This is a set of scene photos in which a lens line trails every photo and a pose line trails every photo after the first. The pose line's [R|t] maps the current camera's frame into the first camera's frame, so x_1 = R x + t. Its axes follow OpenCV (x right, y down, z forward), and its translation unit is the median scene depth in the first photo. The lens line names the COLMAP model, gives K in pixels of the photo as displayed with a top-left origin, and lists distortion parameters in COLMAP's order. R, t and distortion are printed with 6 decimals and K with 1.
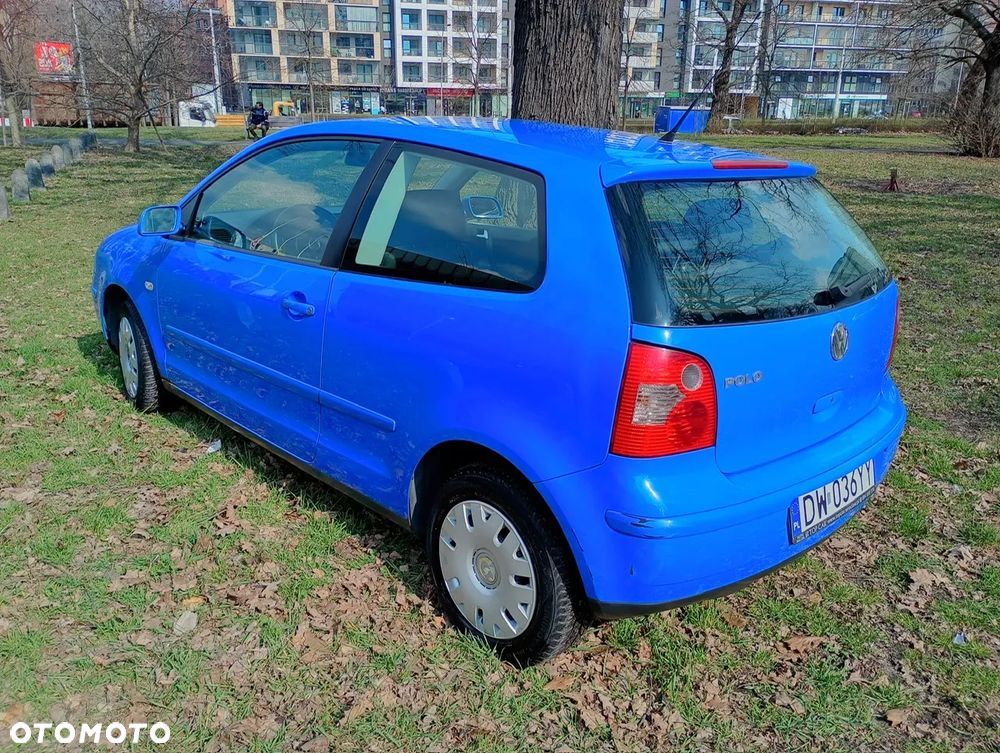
lens RADIAL K [[826.6, 0, 500.0], [0, 826.6, 376.5], [0, 0, 1]] dist [0.076398, -0.107735]
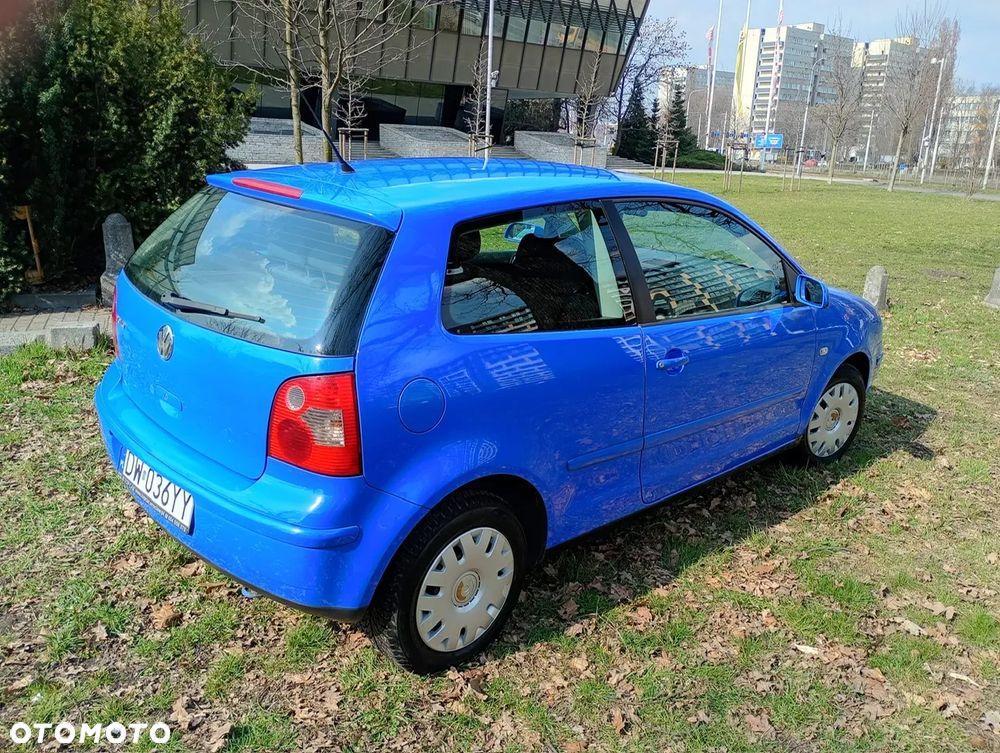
lens RADIAL K [[855.8, 0, 500.0], [0, 855.8, 376.5], [0, 0, 1]] dist [0.008533, -0.005247]
pose [[-0.005842, 0.254338, -0.967098, 1.397020], [-0.359049, 0.902090, 0.239411, -0.397077], [0.933300, 0.348634, 0.086050, 1.242493]]
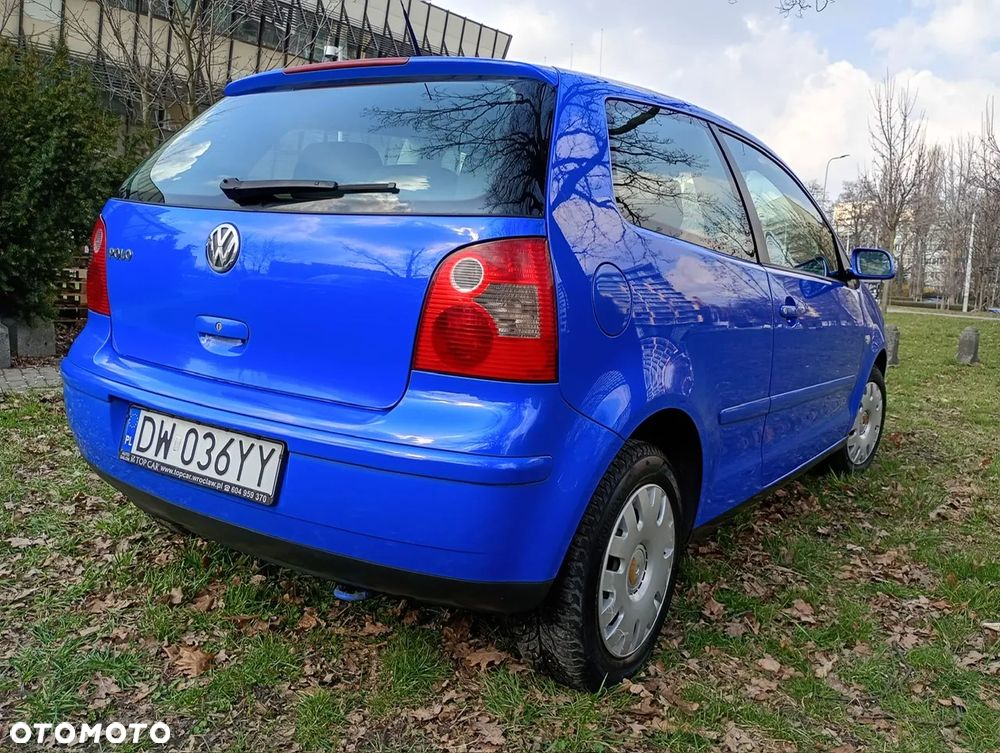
lens RADIAL K [[855.8, 0, 500.0], [0, 855.8, 376.5], [0, 0, 1]] dist [0.008533, -0.005247]
pose [[0.201185, 0.103528, -0.974067, 1.177295], [-0.348921, 0.936749, 0.027495, -0.038841], [0.915302, 0.334341, 0.224583, 1.030129]]
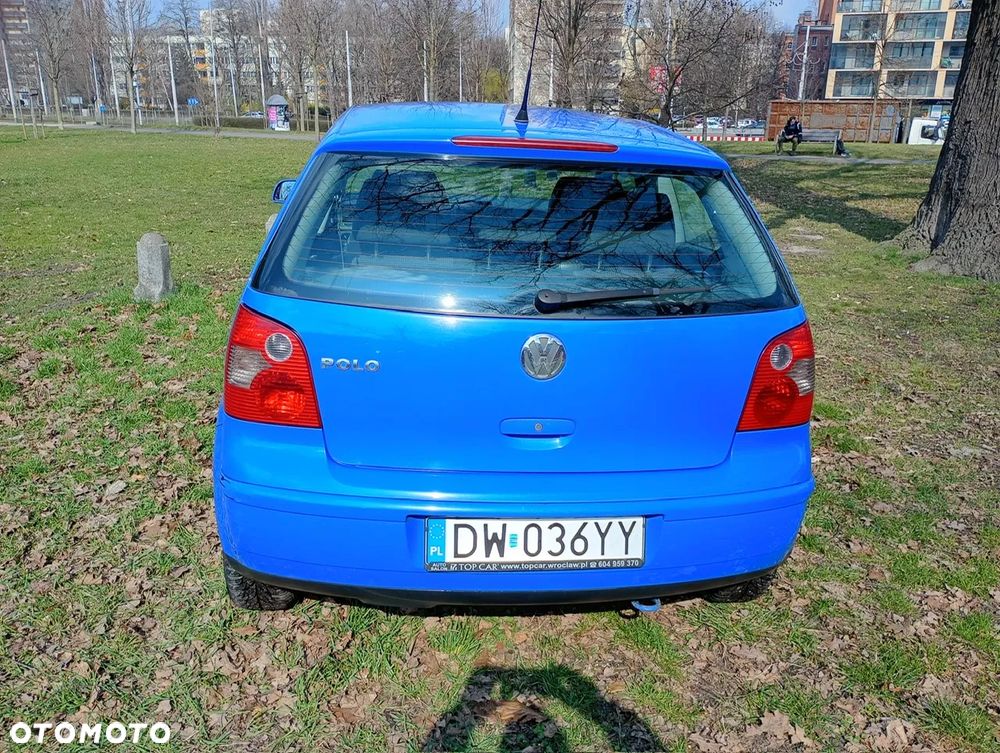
lens RADIAL K [[821.9, 0, 500.0], [0, 821.9, 376.5], [0, 0, 1]] dist [0.076417, -0.089025]
pose [[0.785431, 0.185355, -0.590544, 0.806090], [-0.195702, 0.979529, 0.047160, -0.049860], [0.587196, 0.078529, 0.805626, 0.299074]]
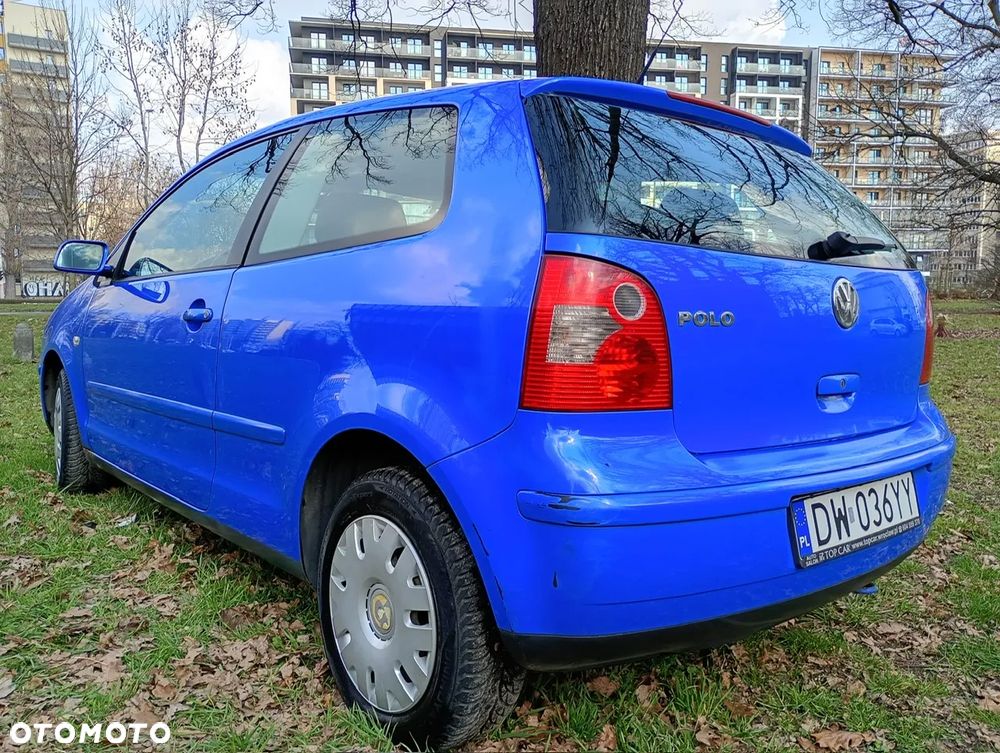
lens RADIAL K [[826.6, 0, 500.0], [0, 826.6, 376.5], [0, 0, 1]] dist [0.076398, -0.107735]
pose [[0.998116, -0.012528, -0.060062, 0.127656], [-0.000474, 0.977328, -0.211728, 0.174588], [0.061352, 0.211358, 0.975481, 0.233997]]
